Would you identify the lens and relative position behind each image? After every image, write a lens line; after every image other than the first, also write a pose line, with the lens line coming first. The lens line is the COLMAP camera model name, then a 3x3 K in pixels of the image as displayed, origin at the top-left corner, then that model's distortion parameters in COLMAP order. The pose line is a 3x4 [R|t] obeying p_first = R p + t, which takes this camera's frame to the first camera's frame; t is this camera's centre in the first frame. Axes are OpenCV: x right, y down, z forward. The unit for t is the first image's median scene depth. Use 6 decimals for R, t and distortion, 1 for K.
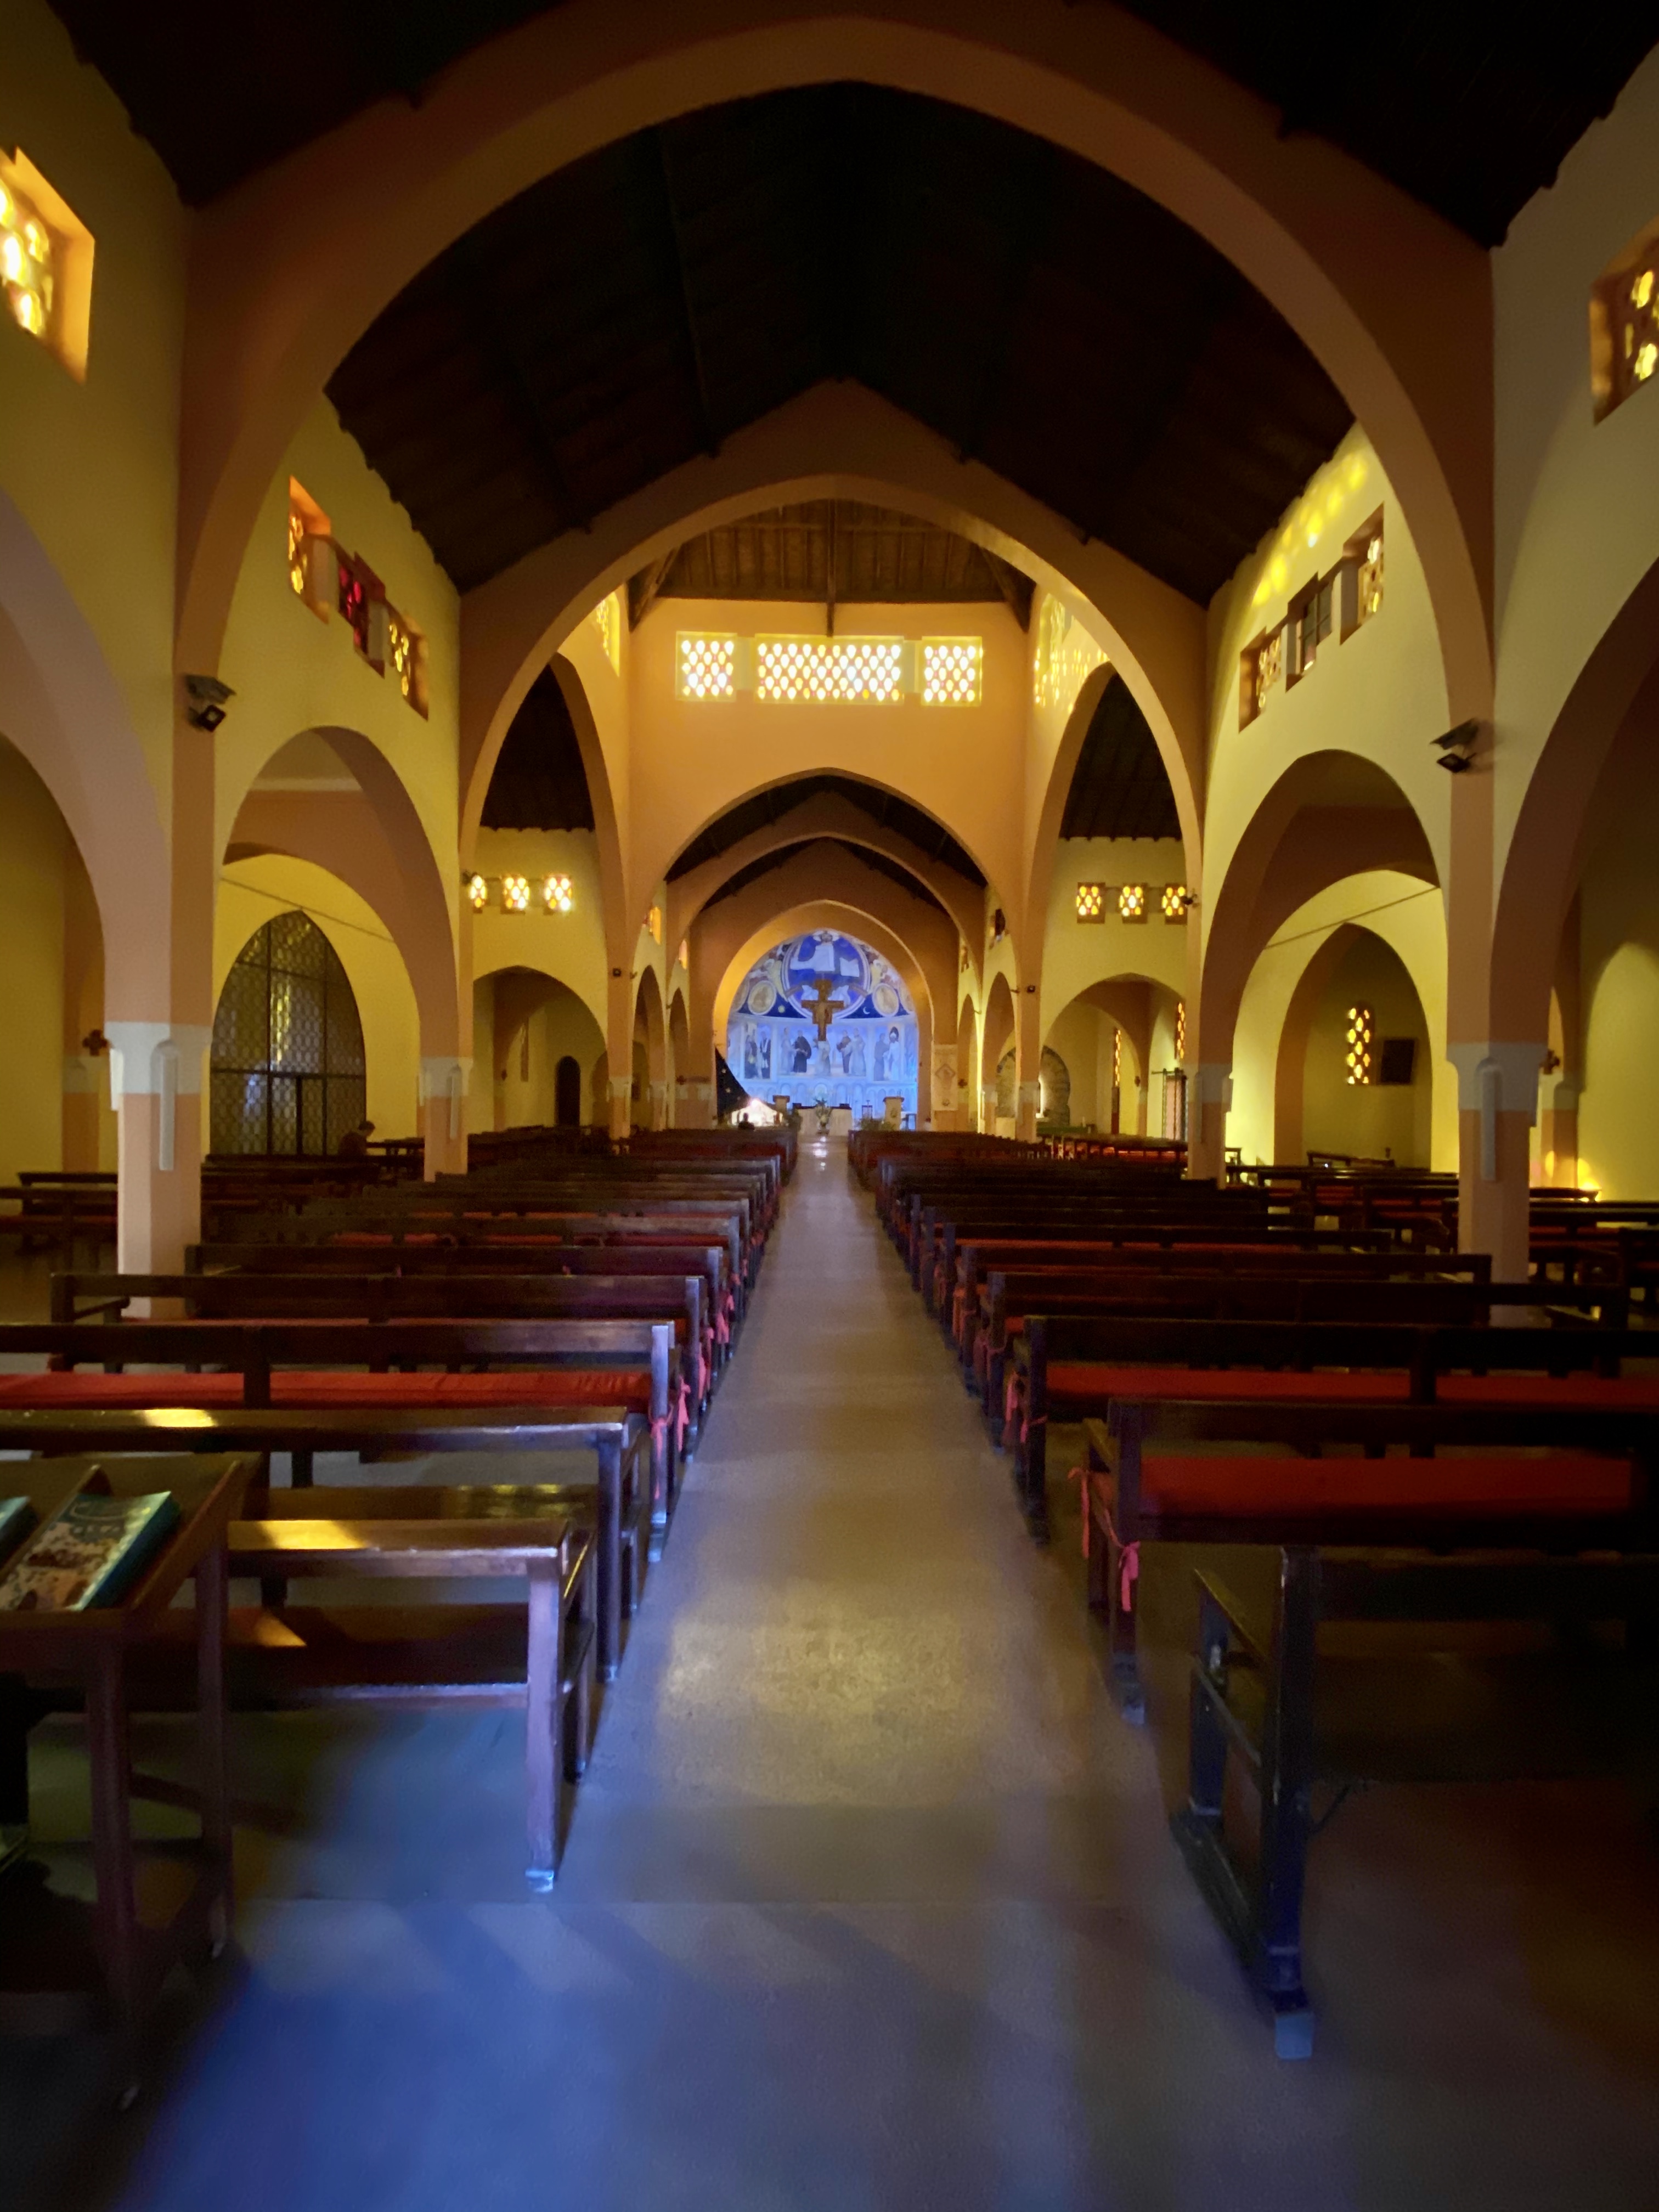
lens RADIAL K [[893.7, 0, 831.8], [0, 893.7, 1106.3], [0, 0, 1]] dist [0.000015, 0.000000]
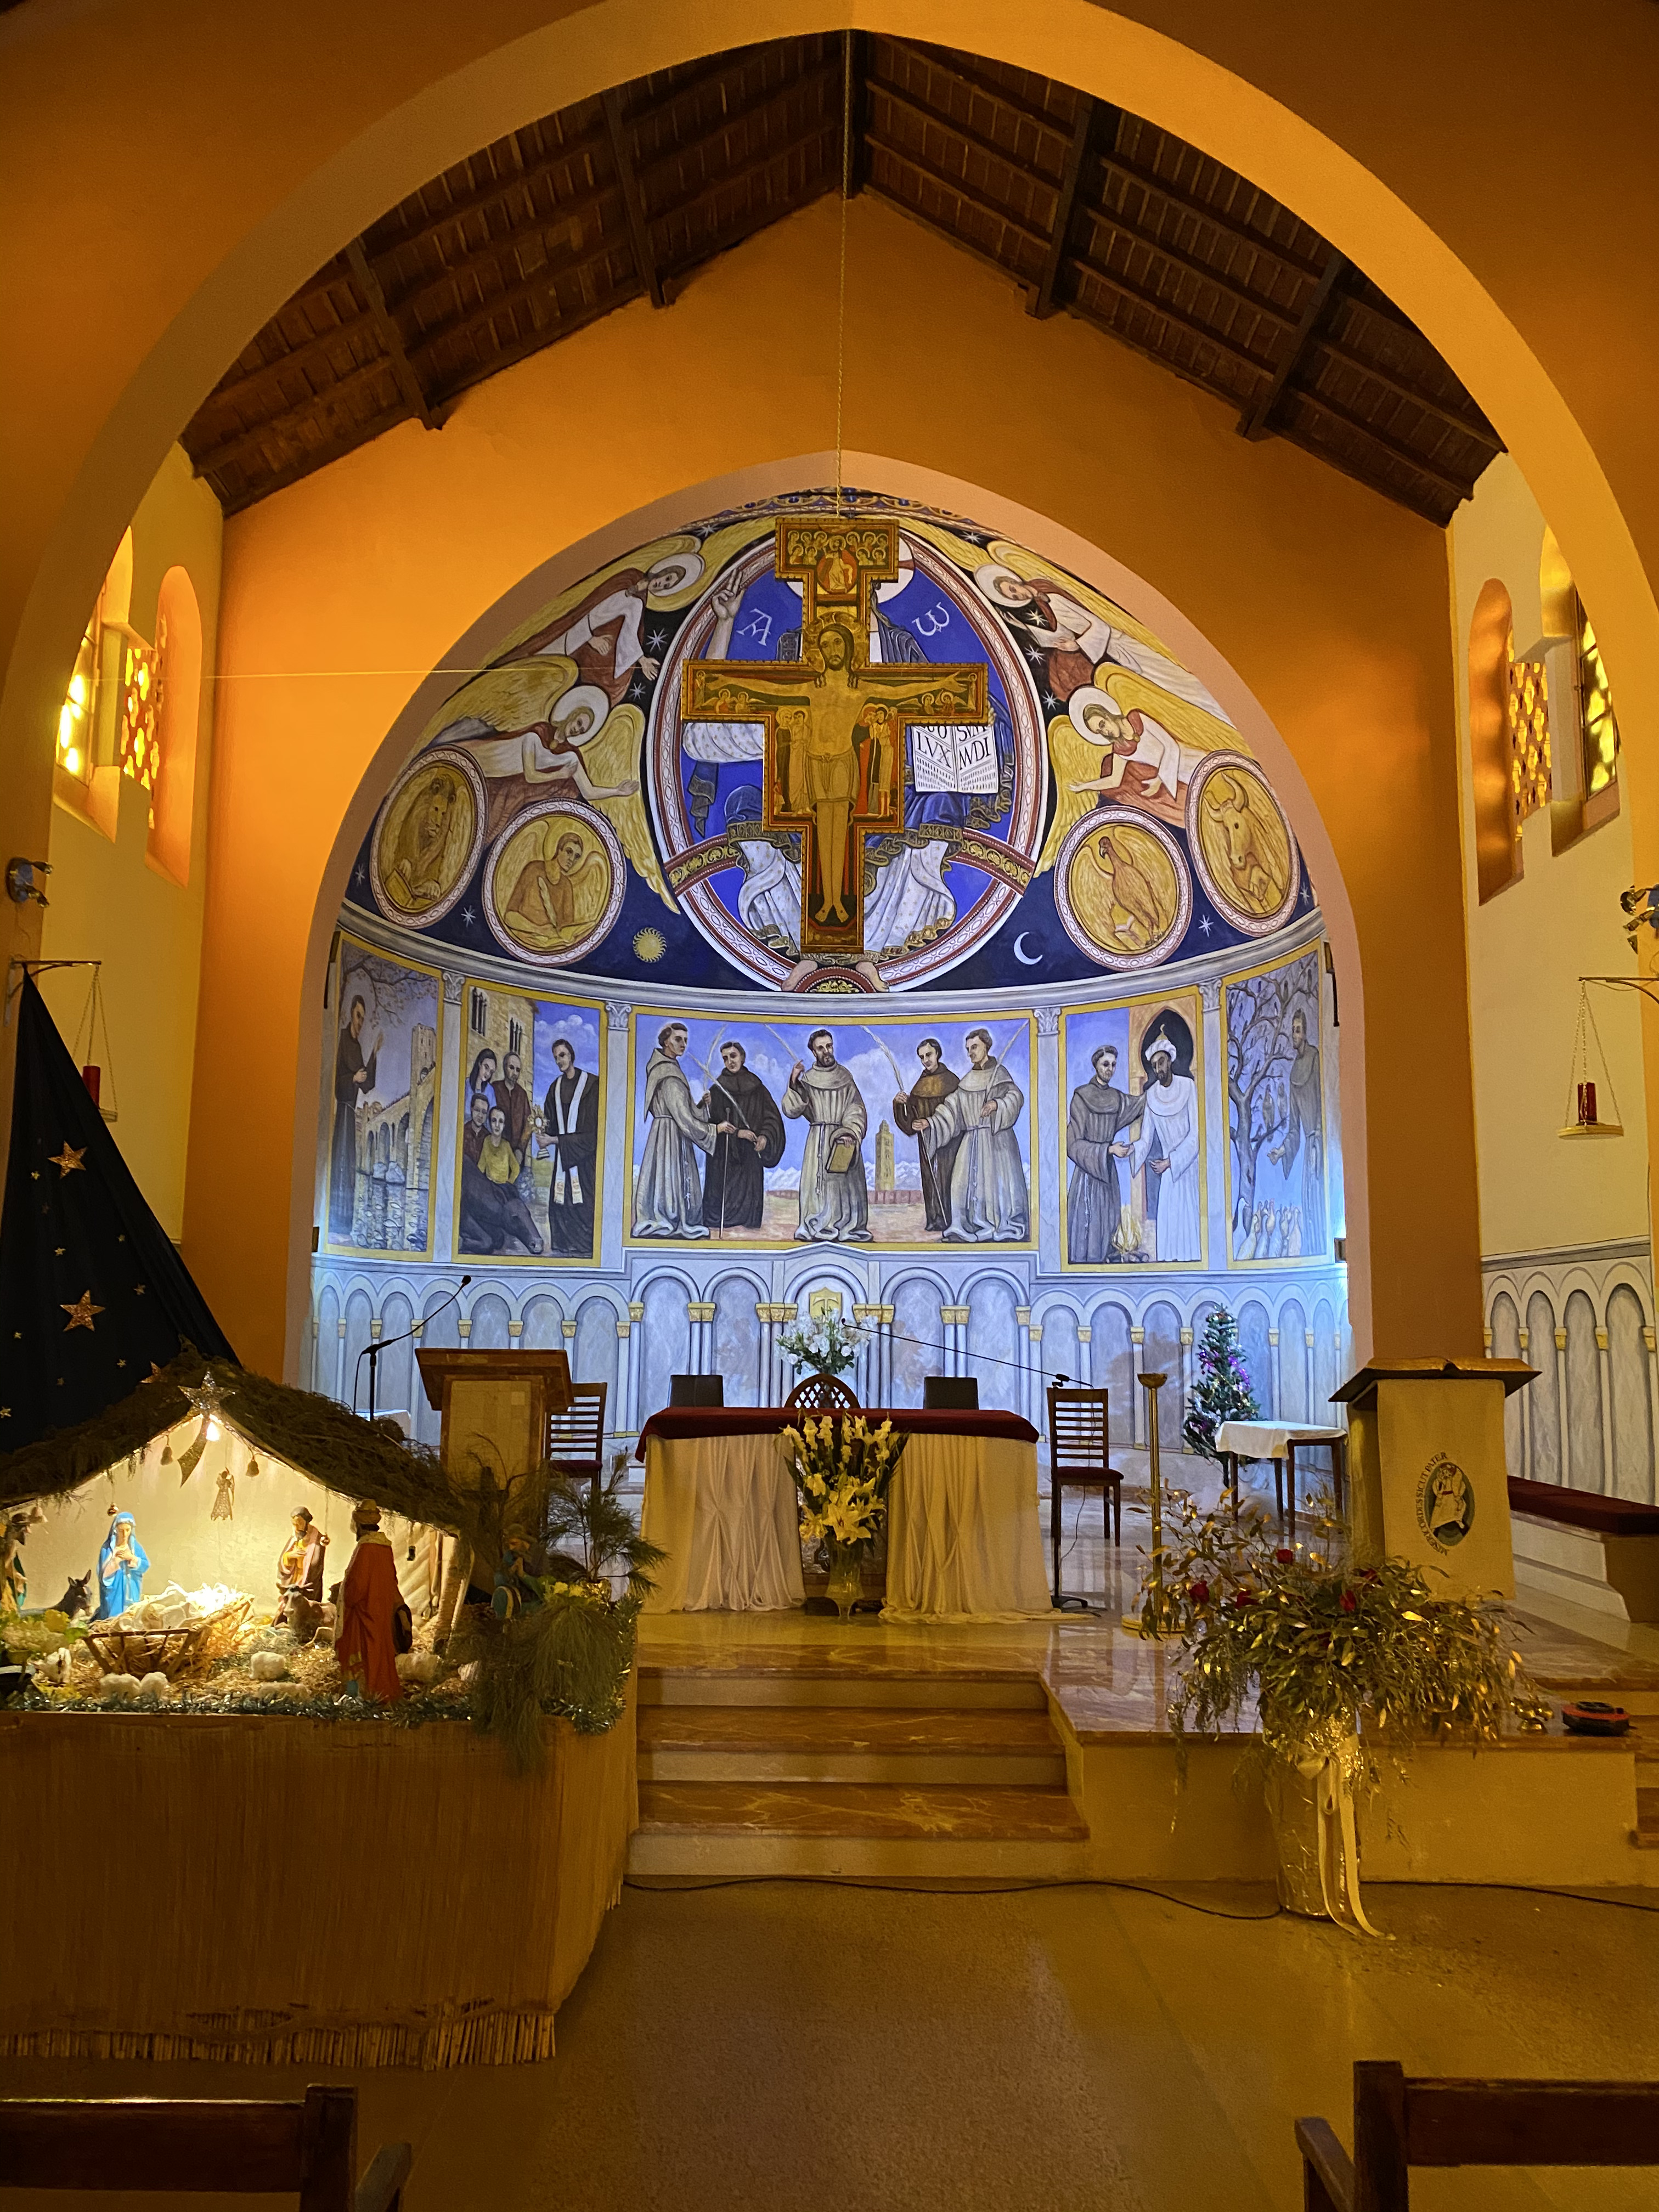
lens RADIAL K [[1677.4, 0, 827.9], [0, 1677.4, 1107.5], [0, 0, 1]] dist [0.002542, 0.000022]
pose [[0.999944, -0.002942, -0.010123, -0.007249], [0.001496, 0.990150, -0.140001, -0.009240], [0.010435, 0.139978, 0.990100, 0.592341]]
